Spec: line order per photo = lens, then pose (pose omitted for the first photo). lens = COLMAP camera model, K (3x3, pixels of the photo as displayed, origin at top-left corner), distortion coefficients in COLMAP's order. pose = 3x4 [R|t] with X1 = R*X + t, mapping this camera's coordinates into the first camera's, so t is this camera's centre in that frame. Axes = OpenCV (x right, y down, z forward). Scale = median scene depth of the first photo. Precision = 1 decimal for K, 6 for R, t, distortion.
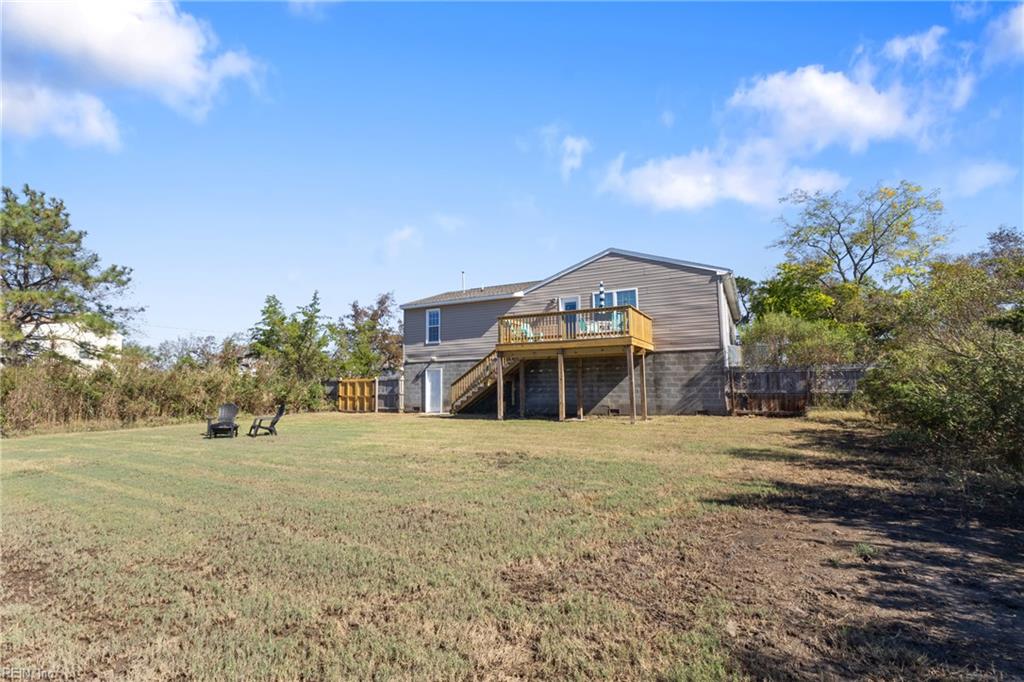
lens RADIAL K [[472.8, 0, 512.0], [0, 472.8, 341.0], [0, 0, 1]] dist [0.004175, 0.001681]
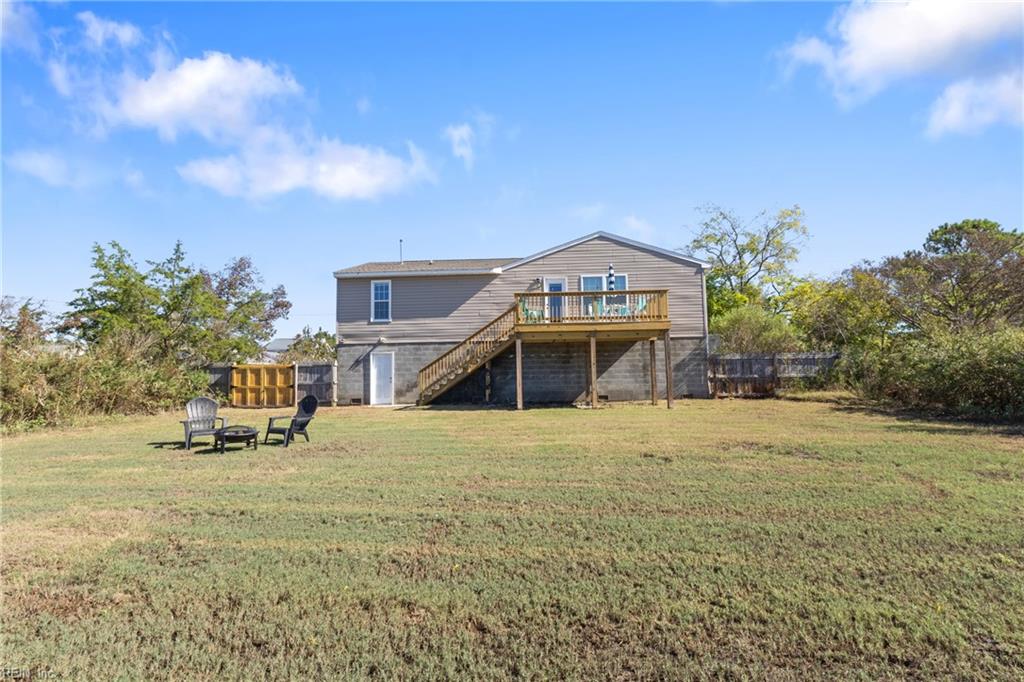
lens RADIAL K [[472.8, 0, 512.0], [0, 472.8, 341.0], [0, 0, 1]] dist [0.004175, 0.001681]
pose [[0.911848, 0.026030, 0.409702, -0.335147], [-0.034585, 0.999311, 0.013484, 0.022513], [-0.409069, -0.026465, 0.912120, 0.168043]]
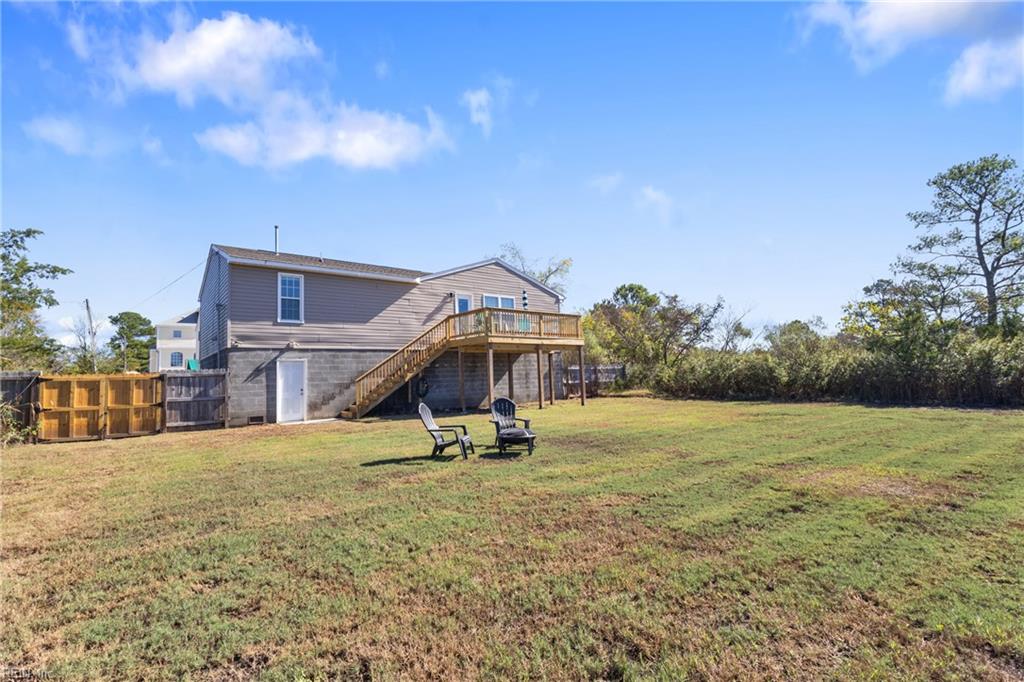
lens RADIAL K [[472.8, 0, 512.0], [0, 472.8, 341.0], [0, 0, 1]] dist [0.004175, 0.001681]
pose [[0.410933, 0.073175, 0.908724, -0.751185], [-0.056288, 0.996908, -0.054822, 0.058585], [-0.909926, -0.028622, 0.413782, 0.468273]]
